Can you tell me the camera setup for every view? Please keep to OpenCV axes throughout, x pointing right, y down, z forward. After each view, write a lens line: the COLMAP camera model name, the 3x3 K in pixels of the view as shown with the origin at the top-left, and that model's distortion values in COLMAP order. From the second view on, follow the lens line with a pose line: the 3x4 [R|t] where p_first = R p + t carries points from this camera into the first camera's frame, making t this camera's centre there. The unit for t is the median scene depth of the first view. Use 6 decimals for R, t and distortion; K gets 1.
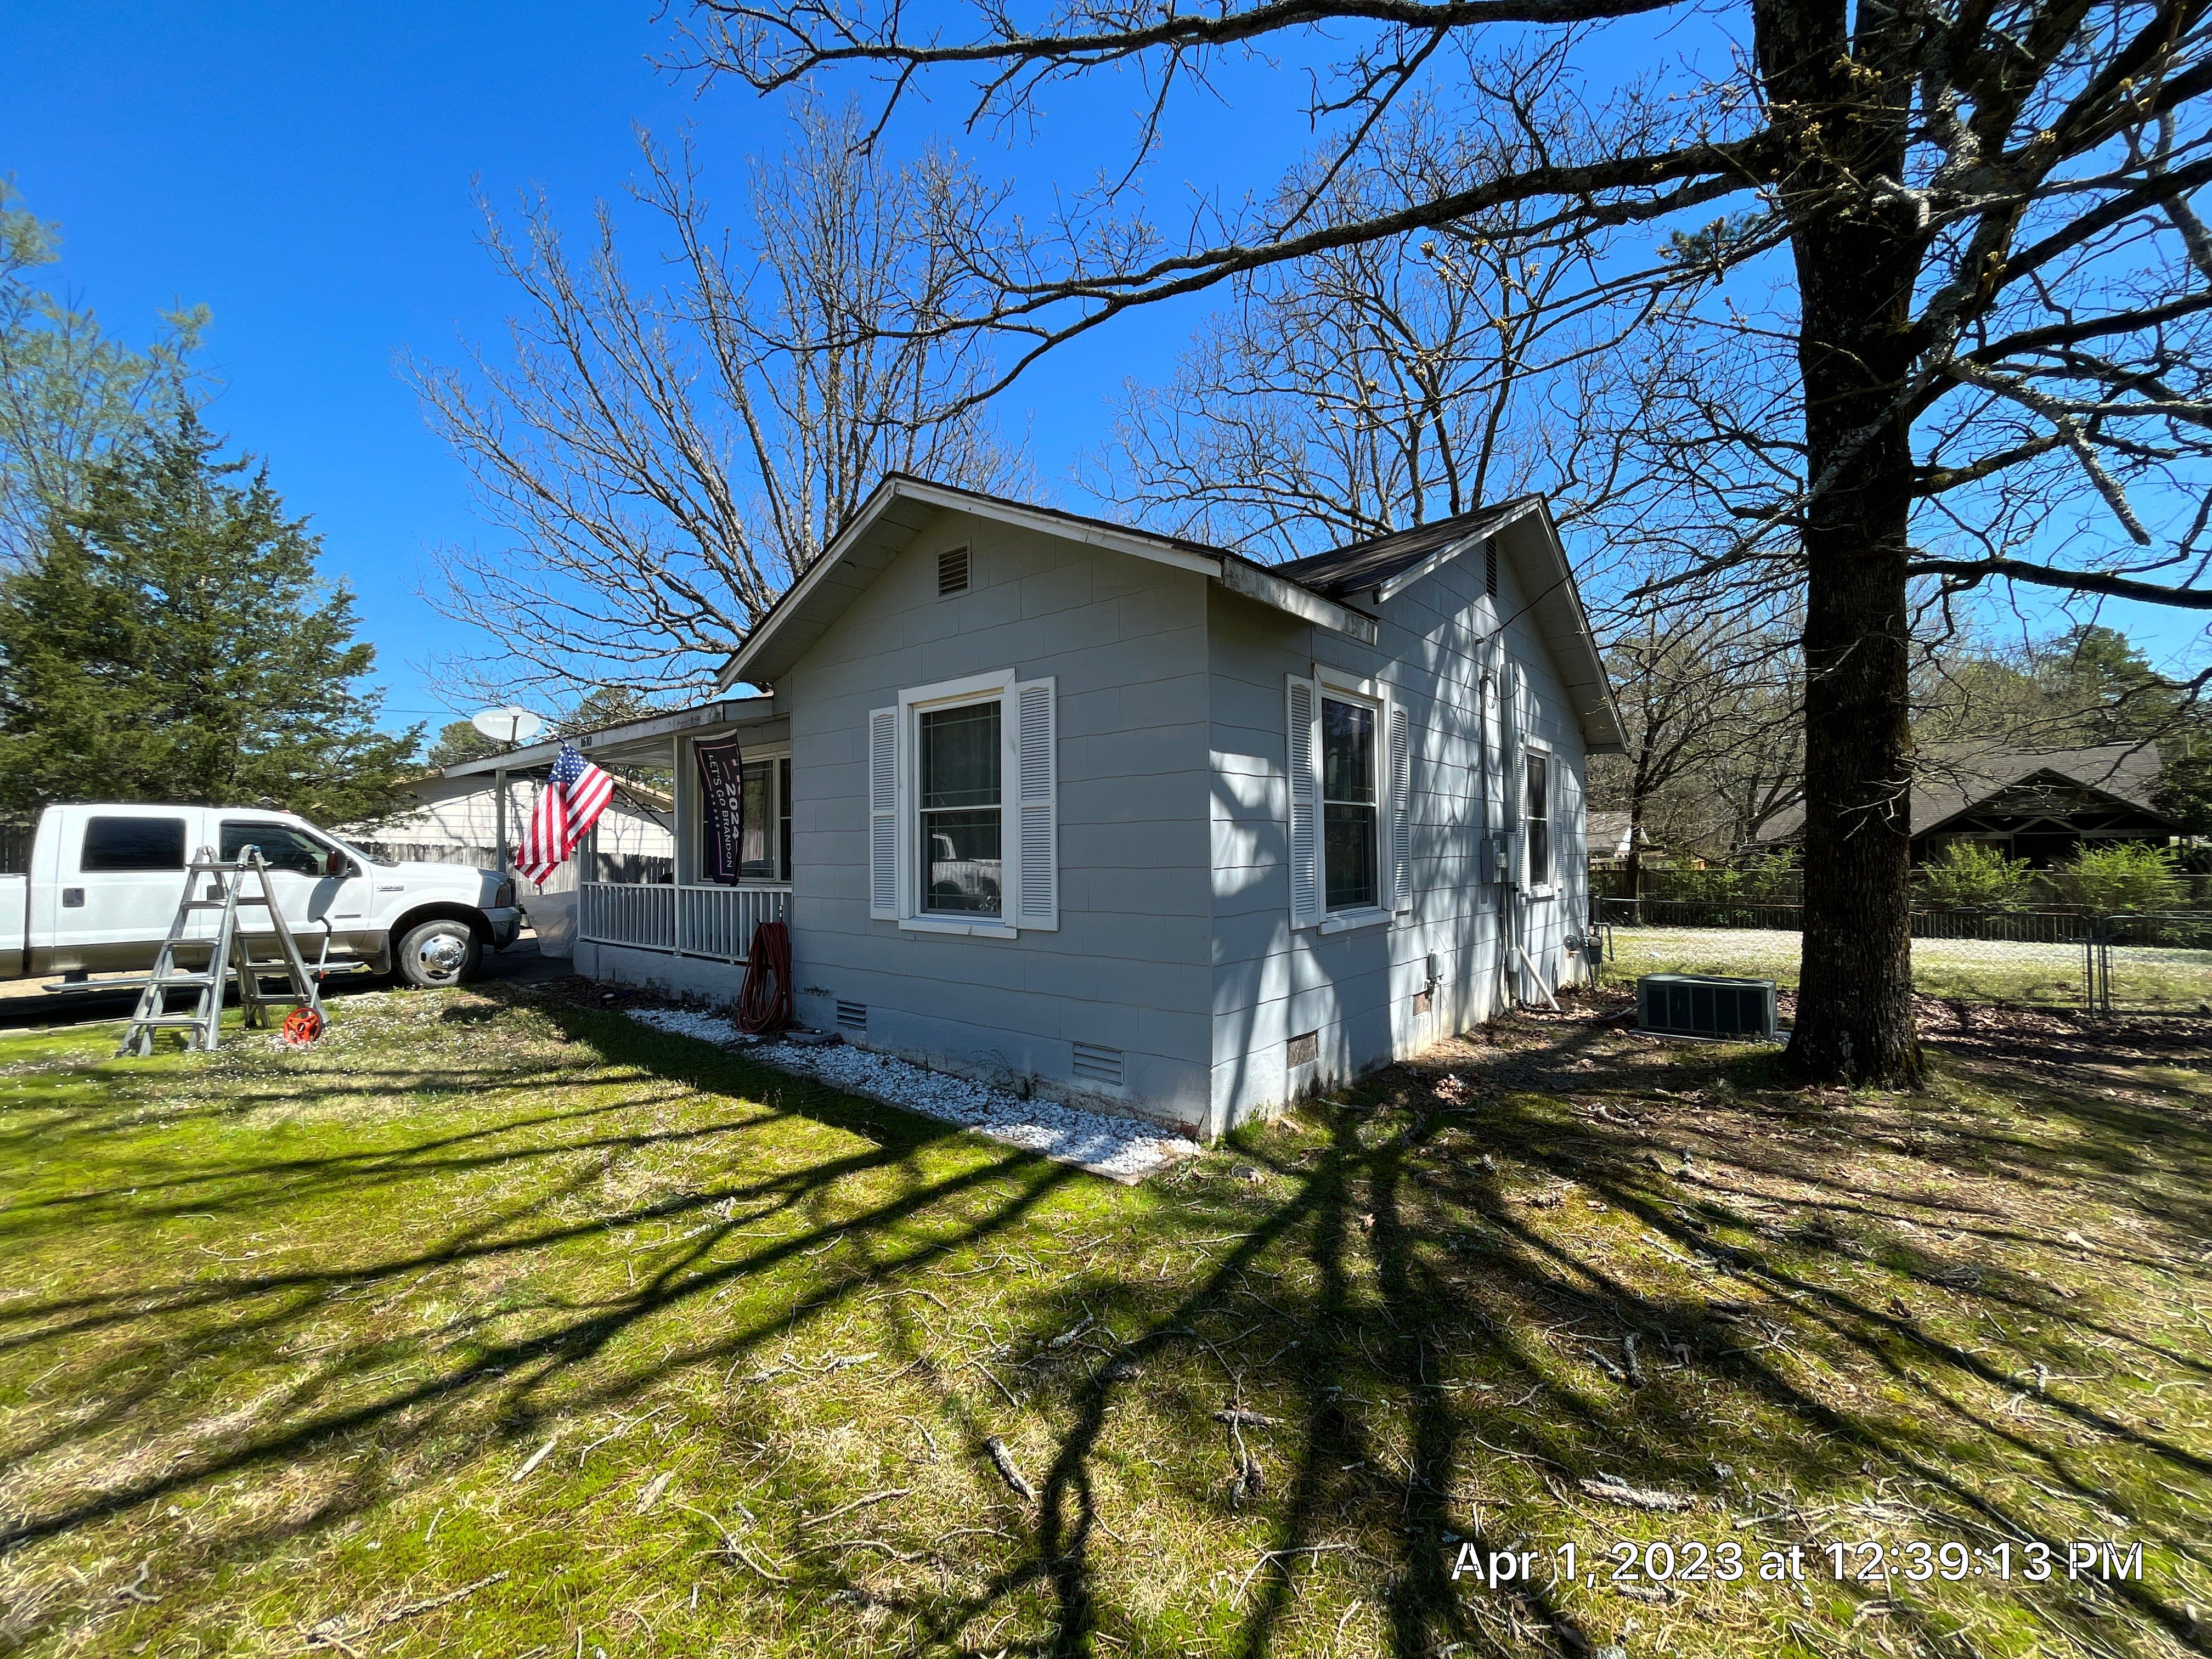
lens RADIAL K [[888.2, 0, 1111.1], [0, 888.2, 839.2], [0, 0, 1]] dist [0.000236, -0.000577]
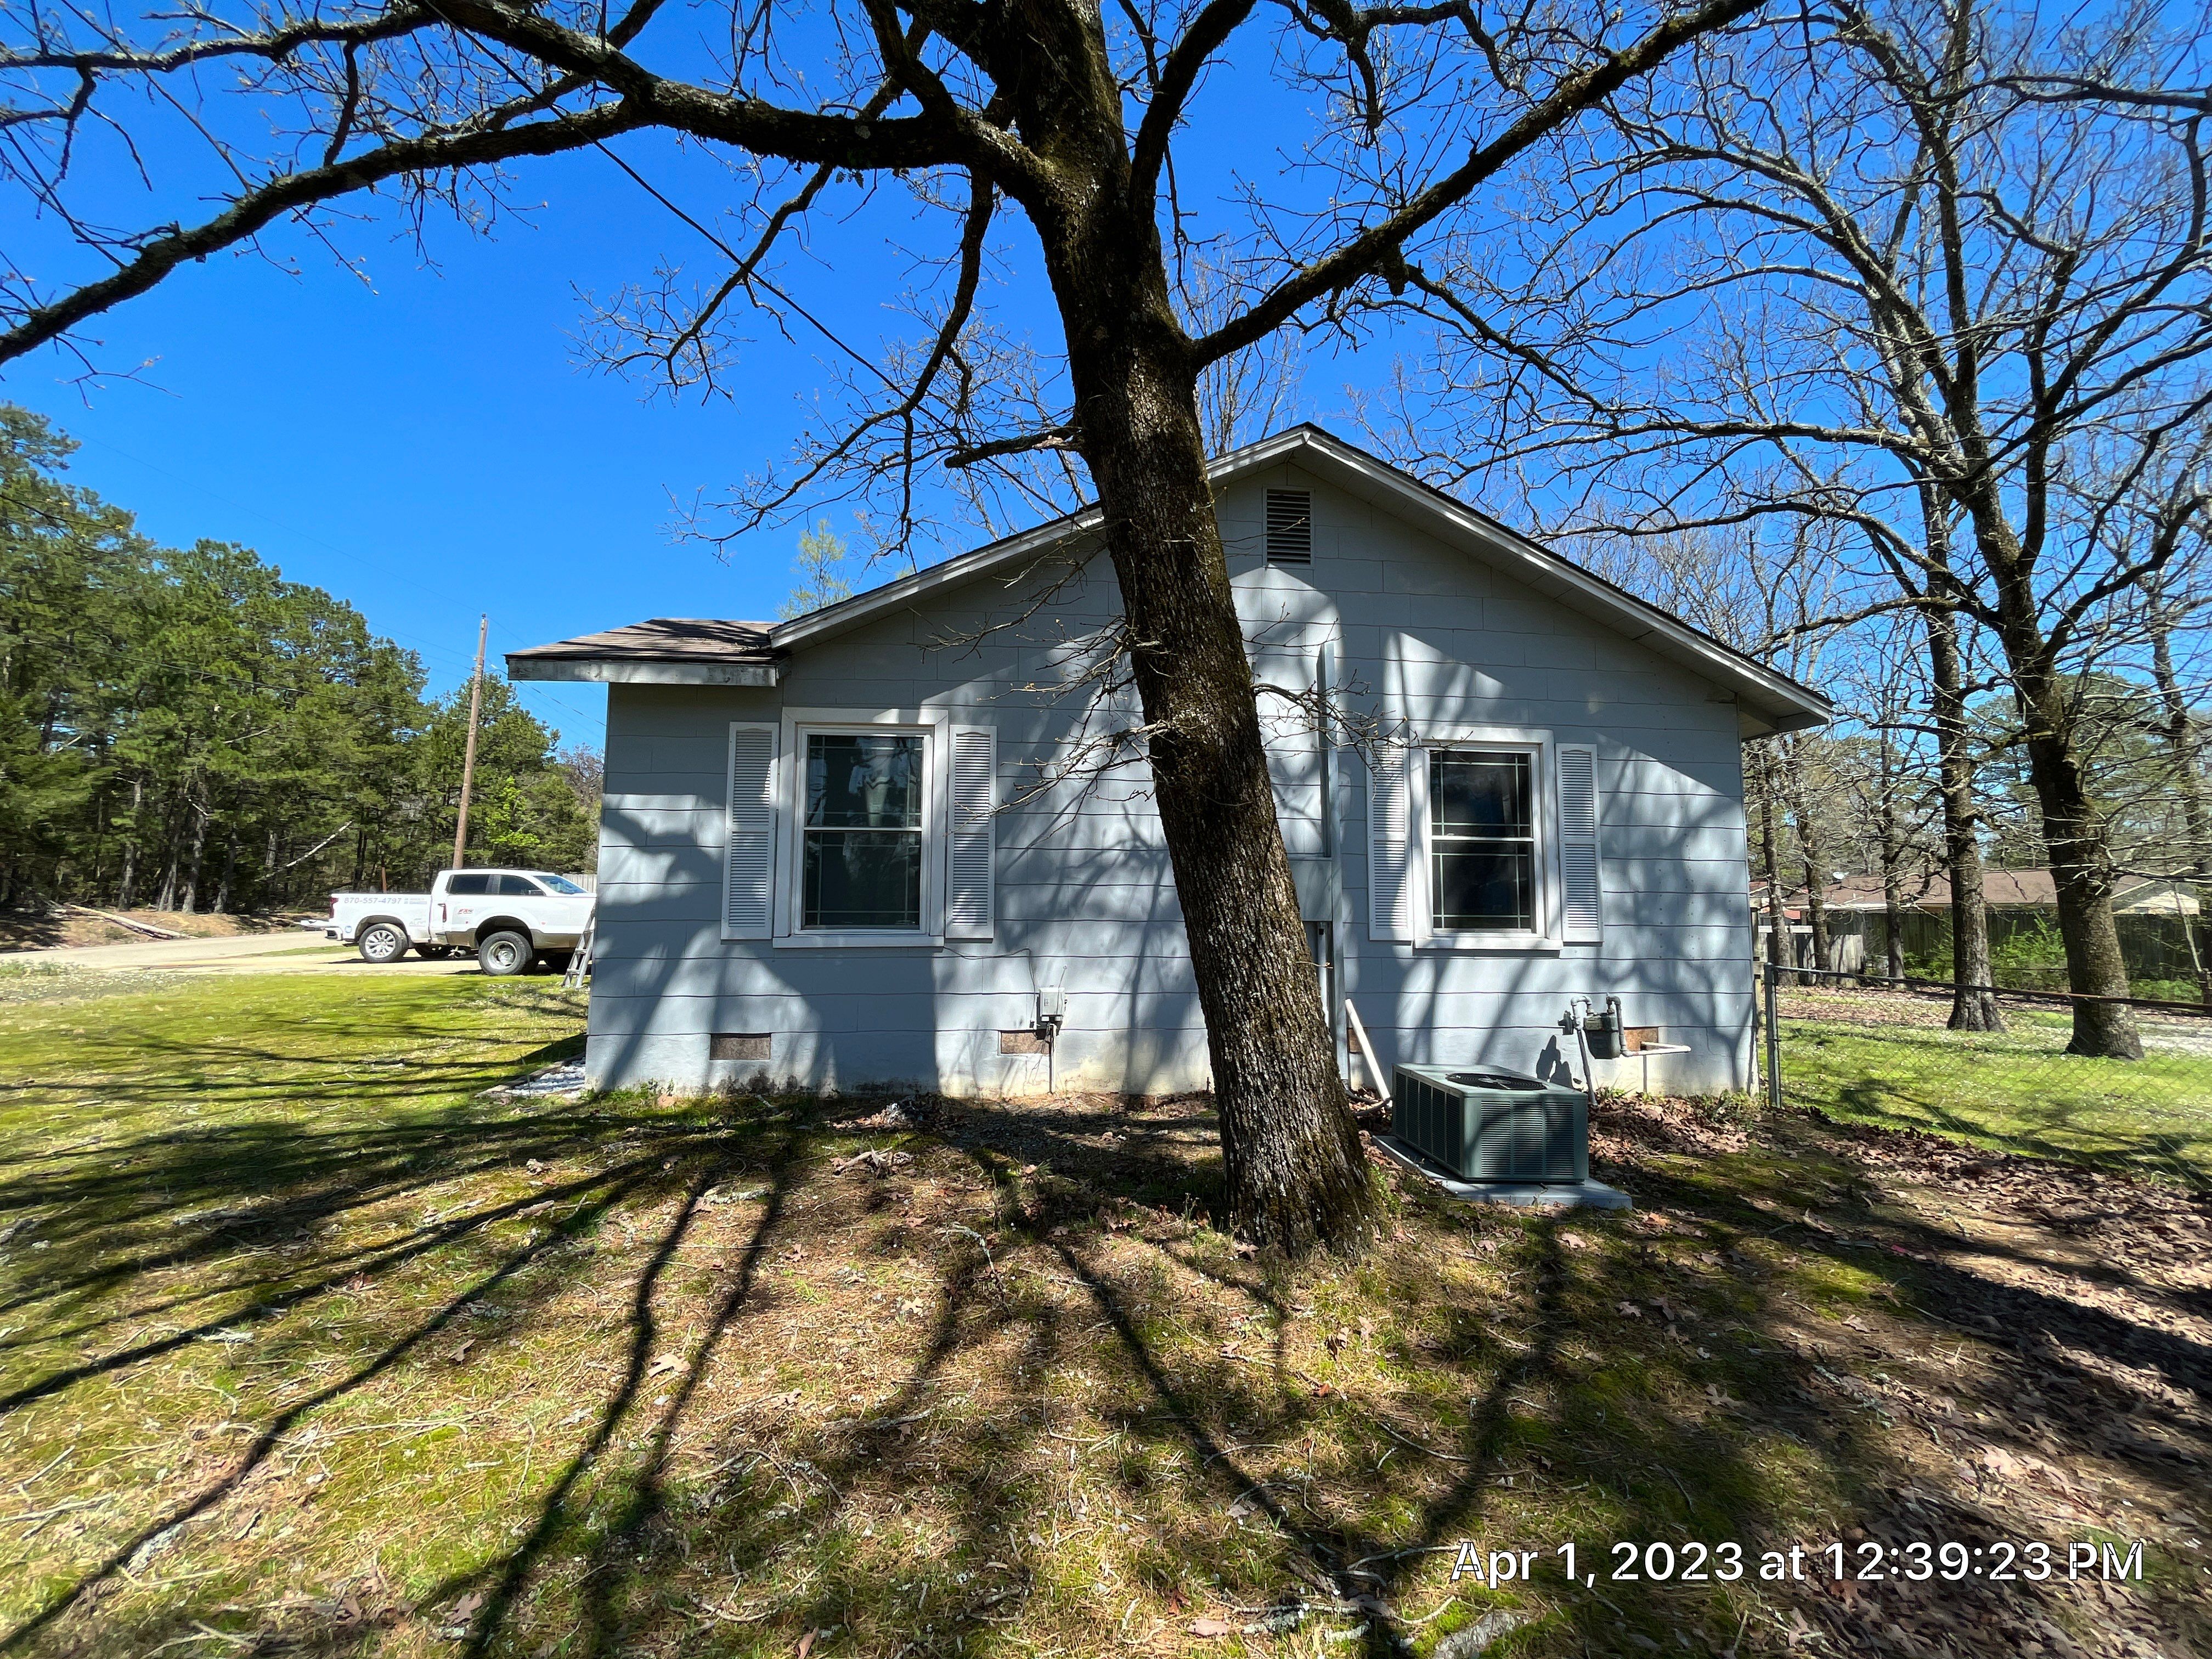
lens RADIAL K [[888.2, 0, 1111.1], [0, 888.2, 839.2], [0, 0, 1]] dist [0.000236, -0.000577]
pose [[0.726065, -0.032776, -0.686845, 1.465294], [-0.004093, 0.998640, -0.051982, 0.030273], [0.687614, 0.040553, 0.724943, 0.533984]]
